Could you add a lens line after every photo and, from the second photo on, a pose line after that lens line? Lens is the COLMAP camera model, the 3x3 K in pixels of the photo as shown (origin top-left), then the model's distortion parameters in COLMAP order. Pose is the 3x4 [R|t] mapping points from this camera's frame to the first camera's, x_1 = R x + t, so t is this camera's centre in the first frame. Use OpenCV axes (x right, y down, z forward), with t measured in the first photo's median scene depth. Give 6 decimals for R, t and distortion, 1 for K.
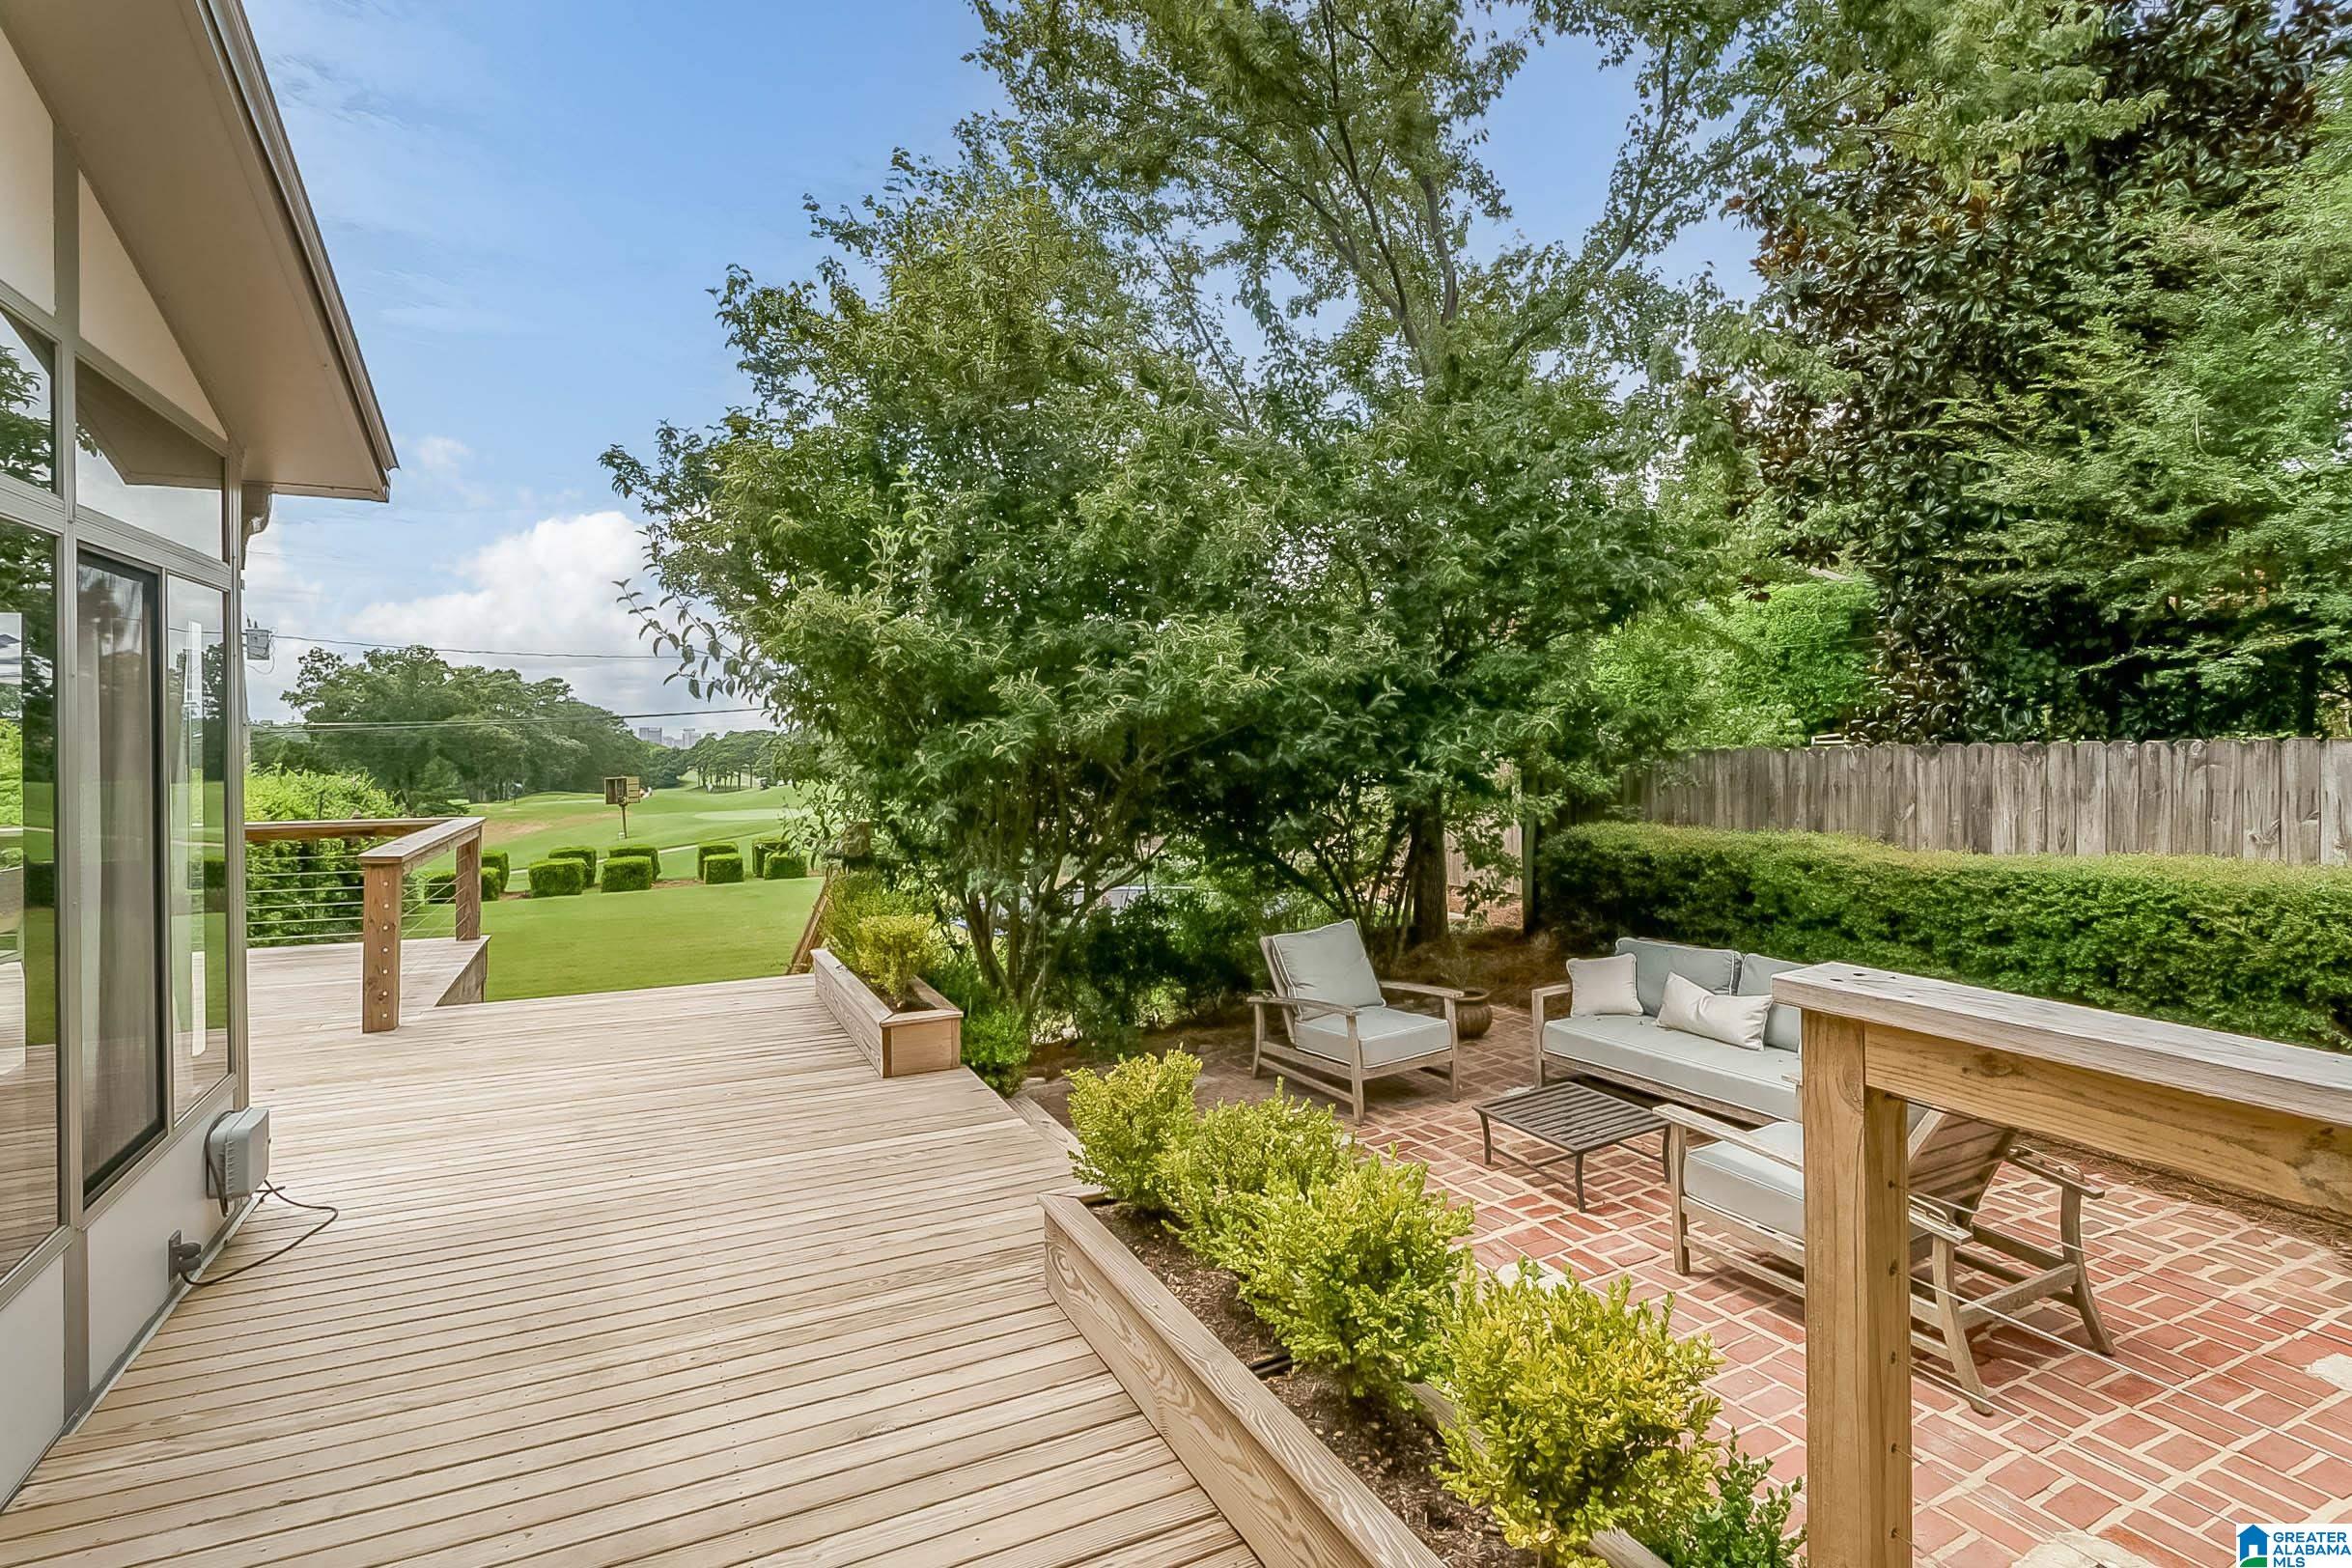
lens RADIAL K [[1126.3, 0, 1174.4], [0, 1126.3, 741.6], [0, 0, 1]] dist [0.000176, 0.000678]
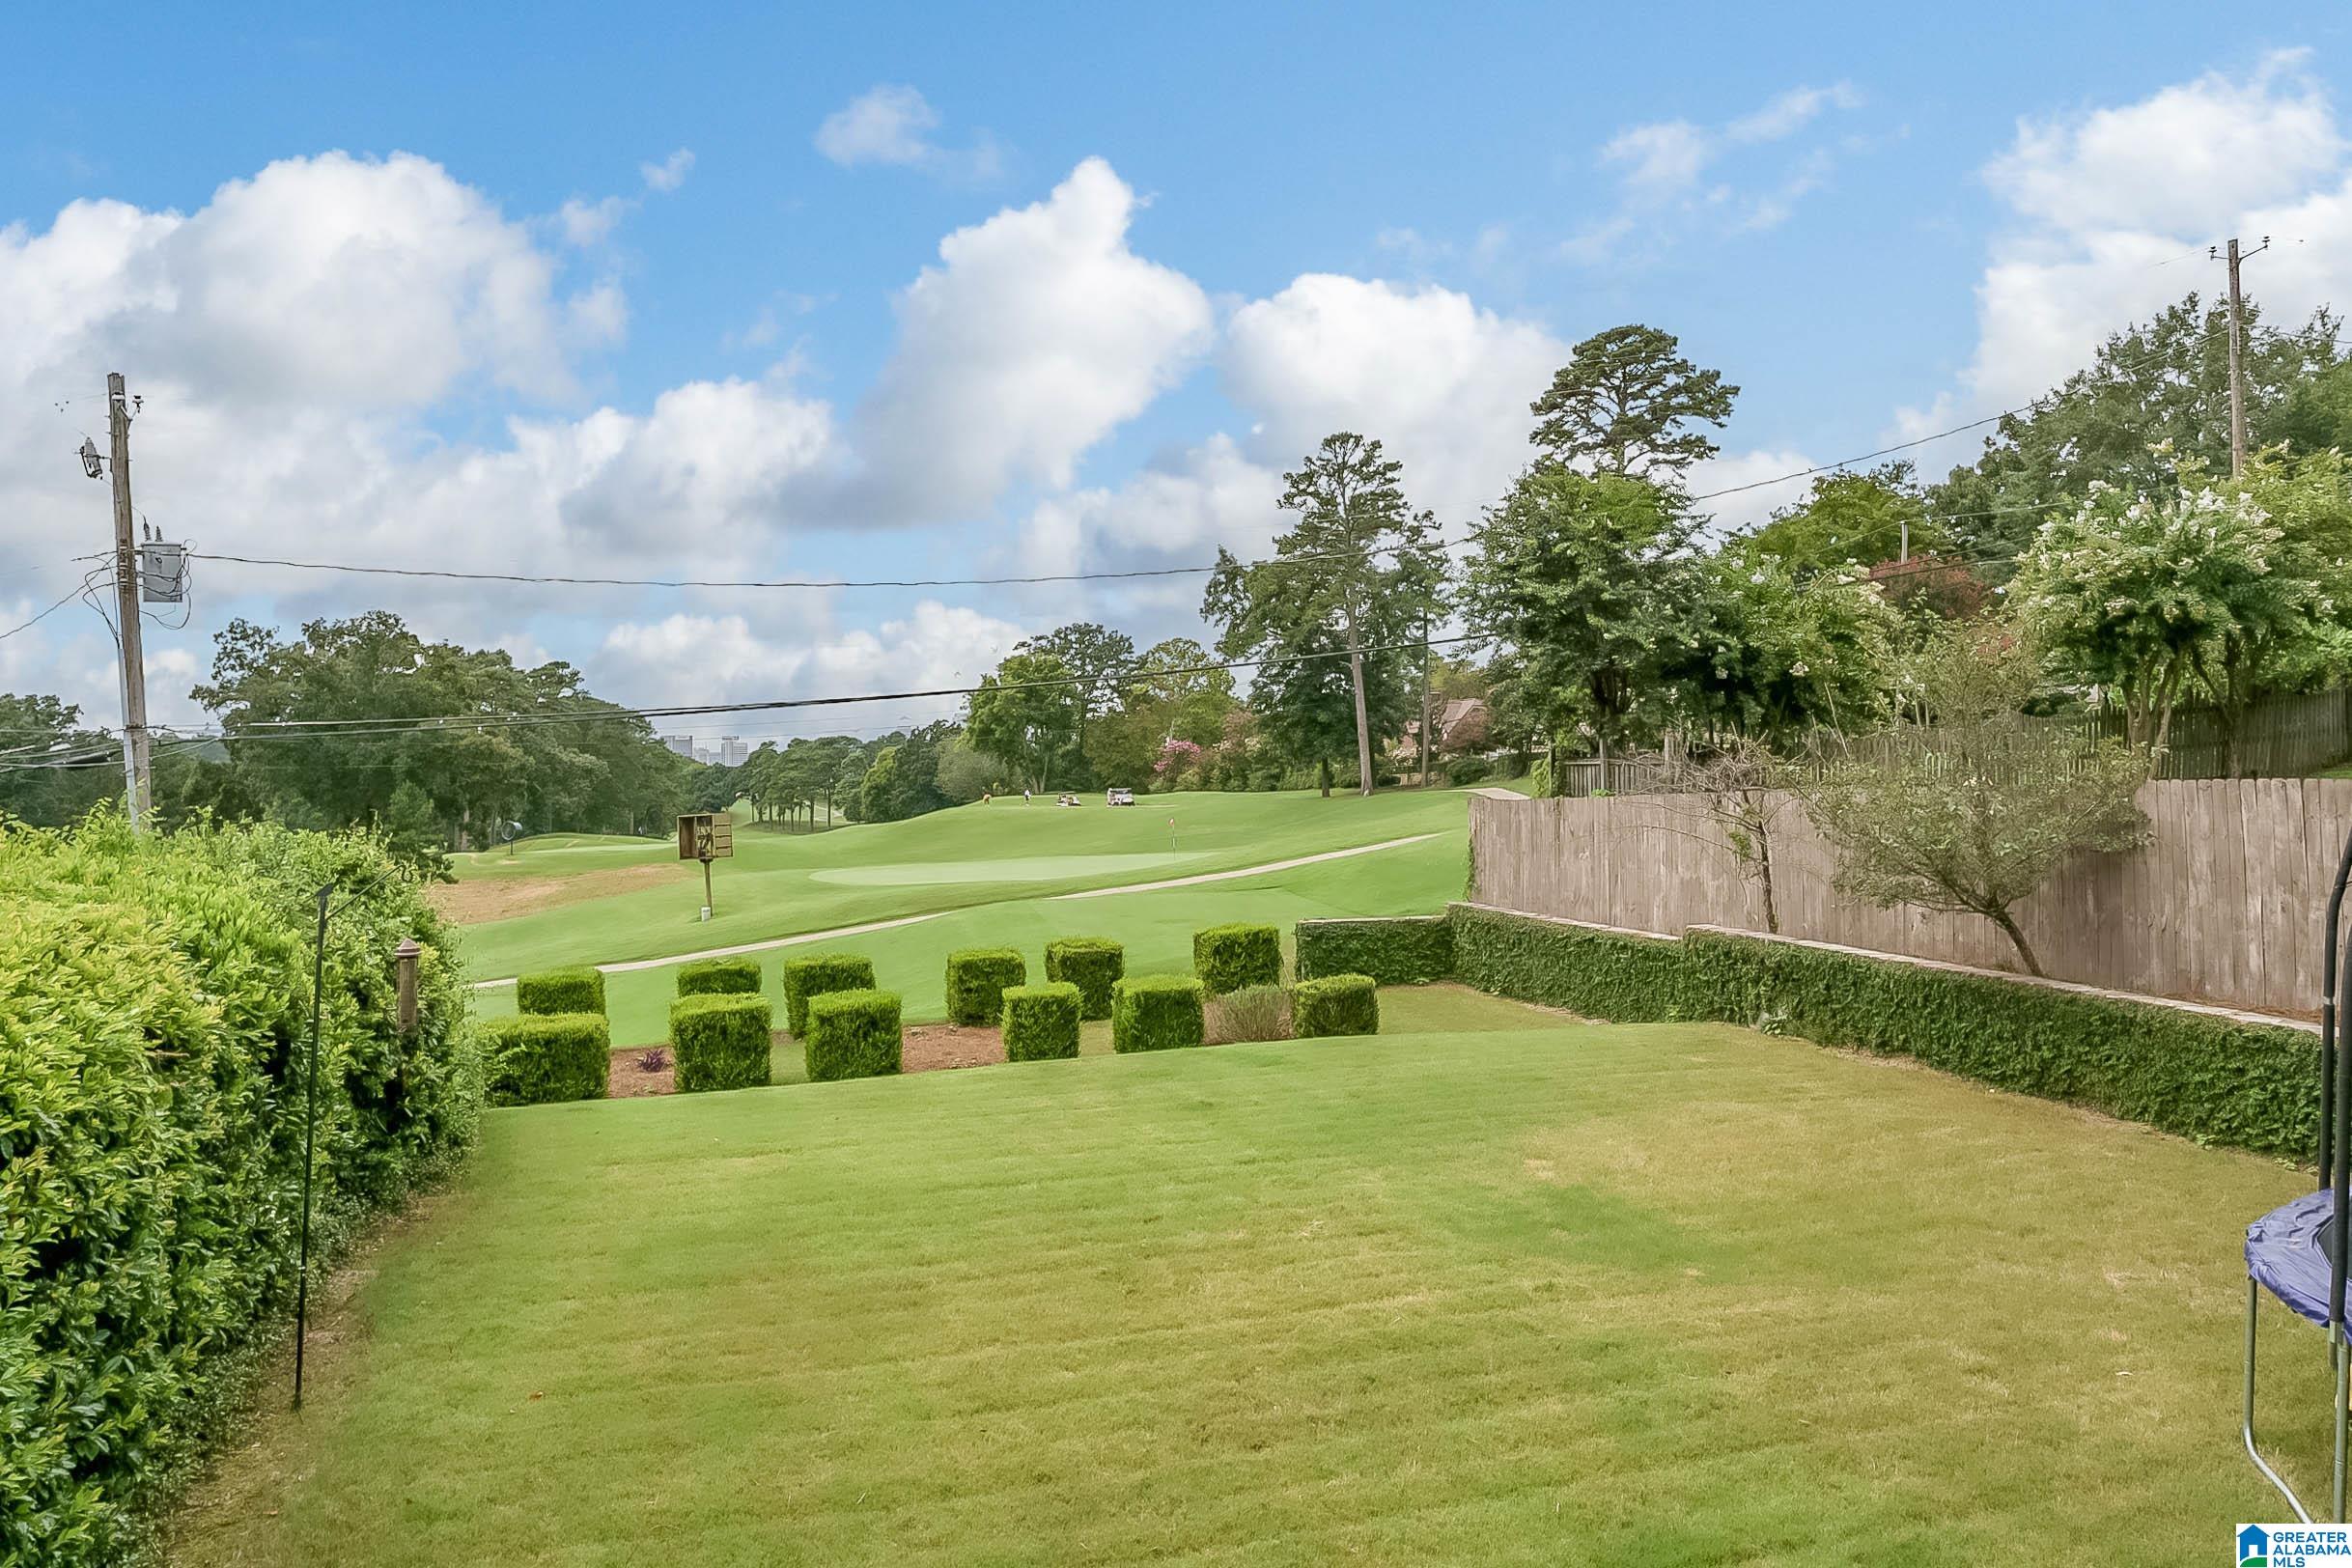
lens RADIAL K [[1750.1, 0, 1176.6], [0, 1750.1, 713.6], [0, 0, 1]] dist [0.007000, 0.006980]
pose [[0.987678, -0.016387, -0.155638, -1.070907], [0.013391, 0.999705, -0.020278, 0.005116], [0.155924, 0.017944, 0.987606, 1.296803]]
